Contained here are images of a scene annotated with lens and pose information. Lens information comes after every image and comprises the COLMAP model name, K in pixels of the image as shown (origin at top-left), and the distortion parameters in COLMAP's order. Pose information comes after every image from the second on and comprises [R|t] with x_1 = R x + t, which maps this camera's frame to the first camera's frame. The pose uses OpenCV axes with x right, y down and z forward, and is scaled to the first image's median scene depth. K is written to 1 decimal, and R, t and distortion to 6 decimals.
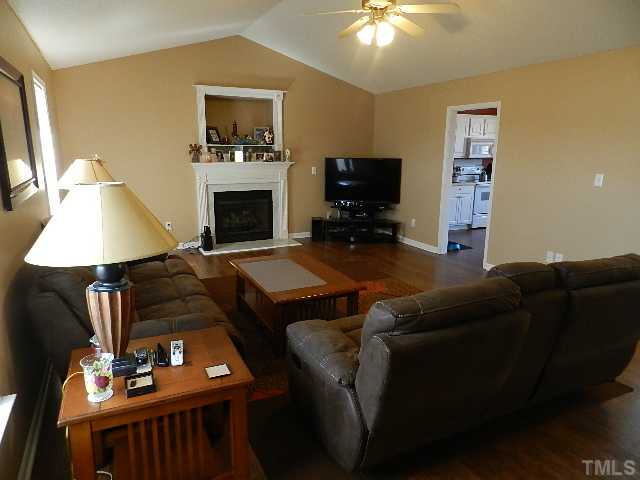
lens RADIAL K [[444.5, 0, 320.0], [0, 444.5, 240.0], [0, 0, 1]] dist [0.046484, -0.001286]
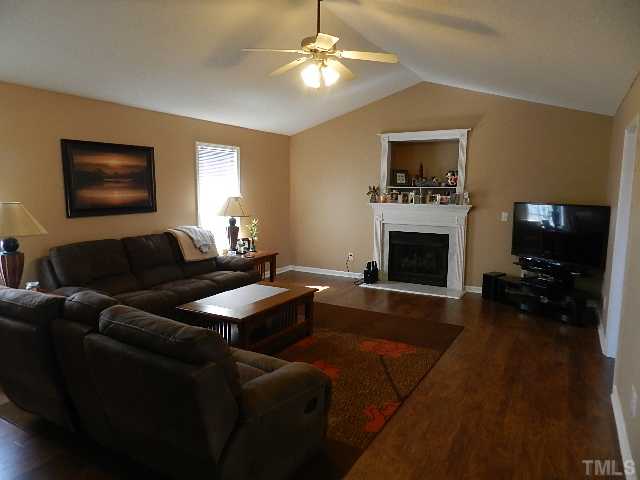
lens RADIAL K [[444.5, 0, 320.0], [0, 444.5, 240.0], [0, 0, 1]] dist [0.046484, -0.001286]
pose [[0.571560, 0.099633, -0.814489, 0.515413], [-0.176219, 0.984346, -0.003250, -0.053323], [0.801415, 0.145386, 0.580170, 0.258236]]
